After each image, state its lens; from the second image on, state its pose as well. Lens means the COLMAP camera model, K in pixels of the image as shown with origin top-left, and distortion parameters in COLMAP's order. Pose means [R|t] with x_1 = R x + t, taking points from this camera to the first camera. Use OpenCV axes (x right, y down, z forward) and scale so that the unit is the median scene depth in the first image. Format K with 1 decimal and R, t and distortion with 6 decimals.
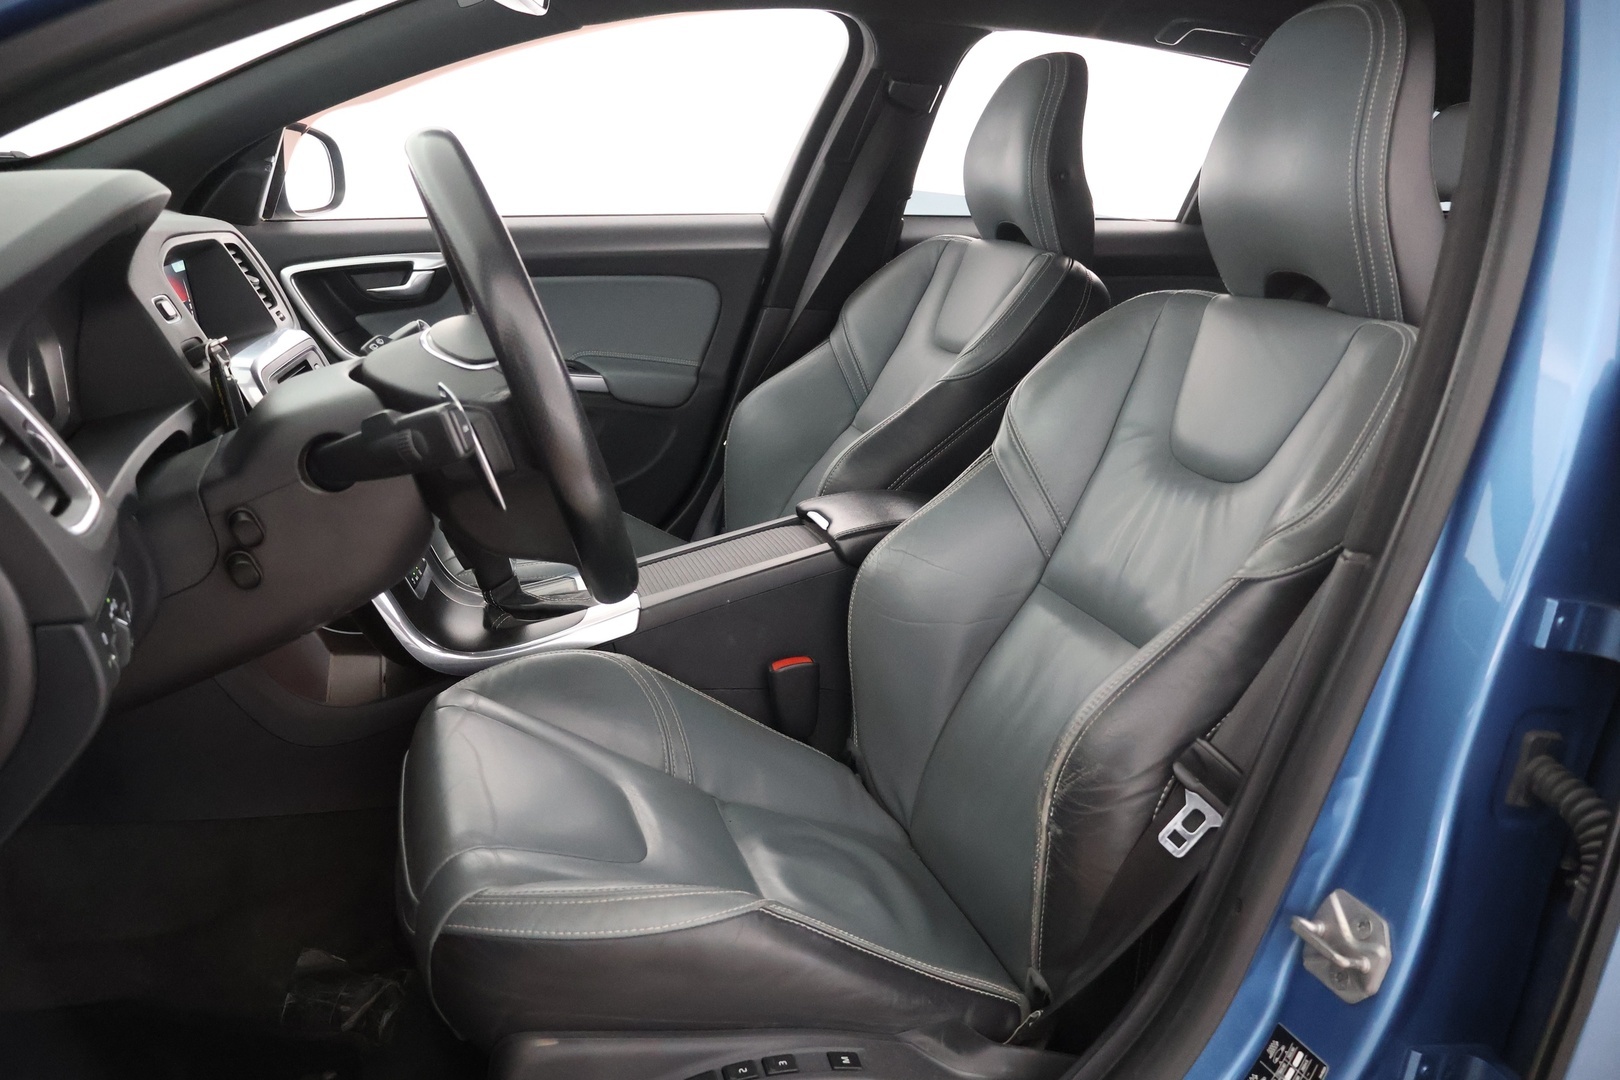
lens RADIAL K [[1381.5, 0, 806.0], [0, 1381.5, 514.0], [0, 0, 1]] dist [-0.000512, 0.005320]
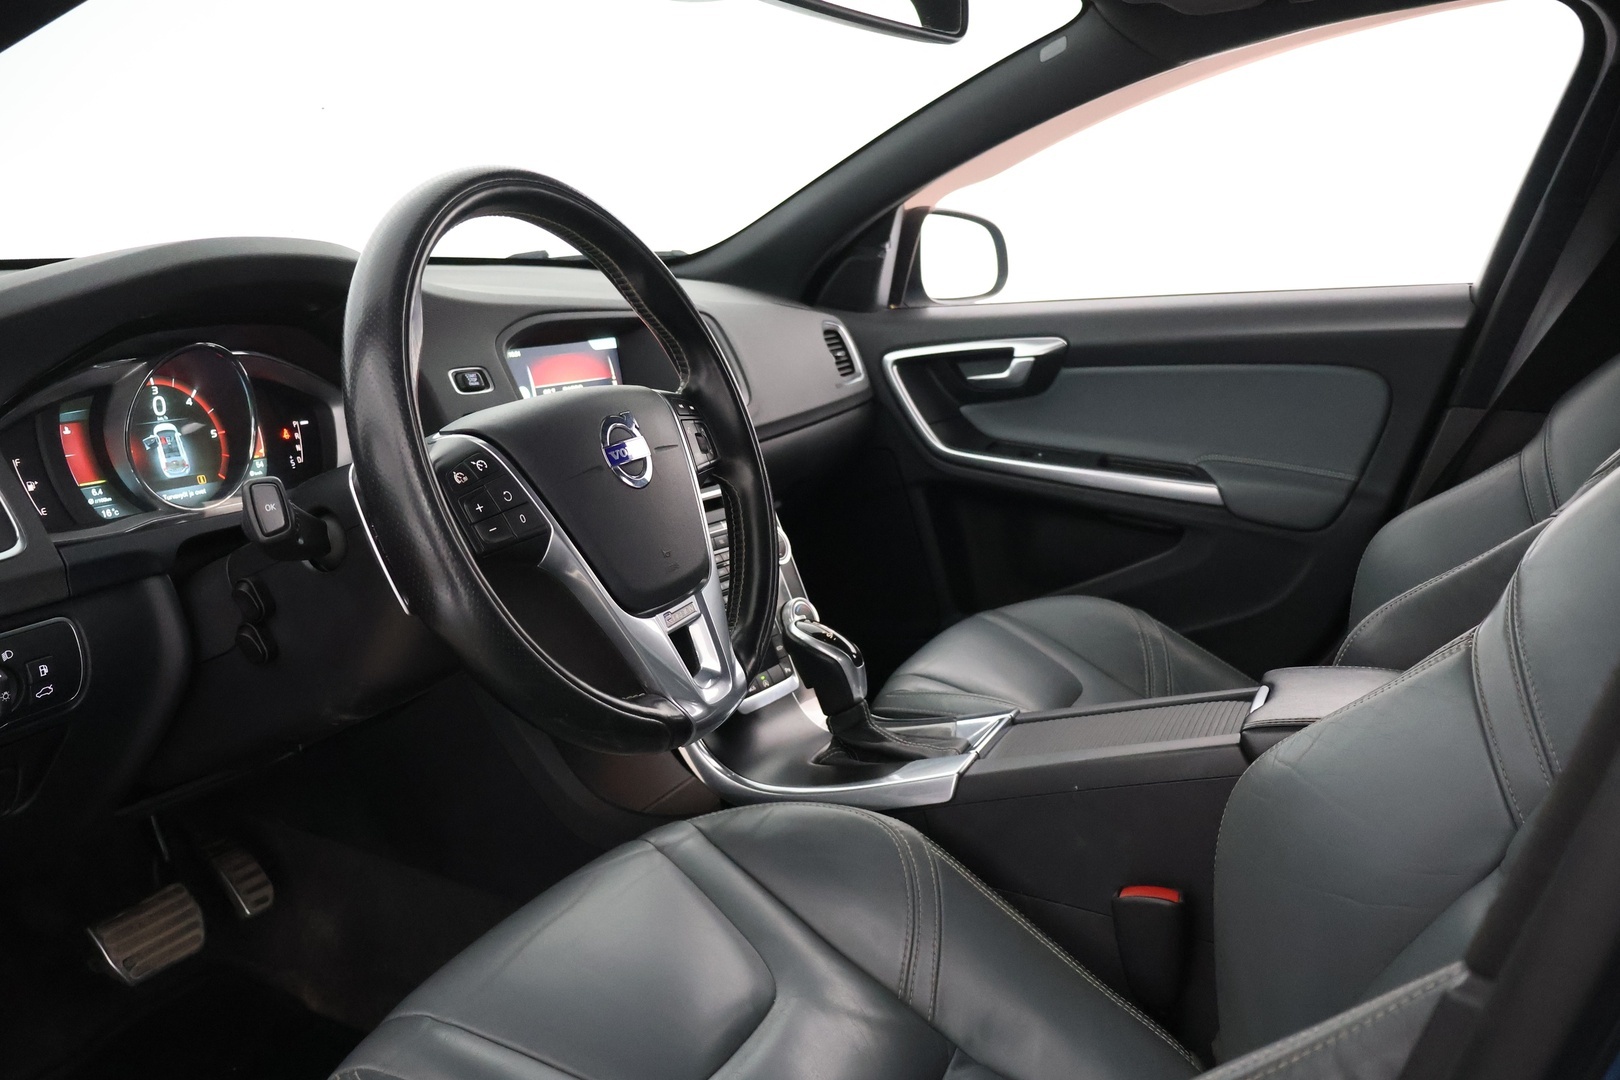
lens RADIAL K [[1381.5, 0, 806.0], [0, 1381.5, 514.0], [0, 0, 1]] dist [-0.000512, 0.005320]
pose [[0.736542, 0.072599, -0.672485, 0.228447], [-0.123302, 0.991975, -0.027958, -0.031067], [0.665059, 0.103511, 0.739583, 0.241993]]
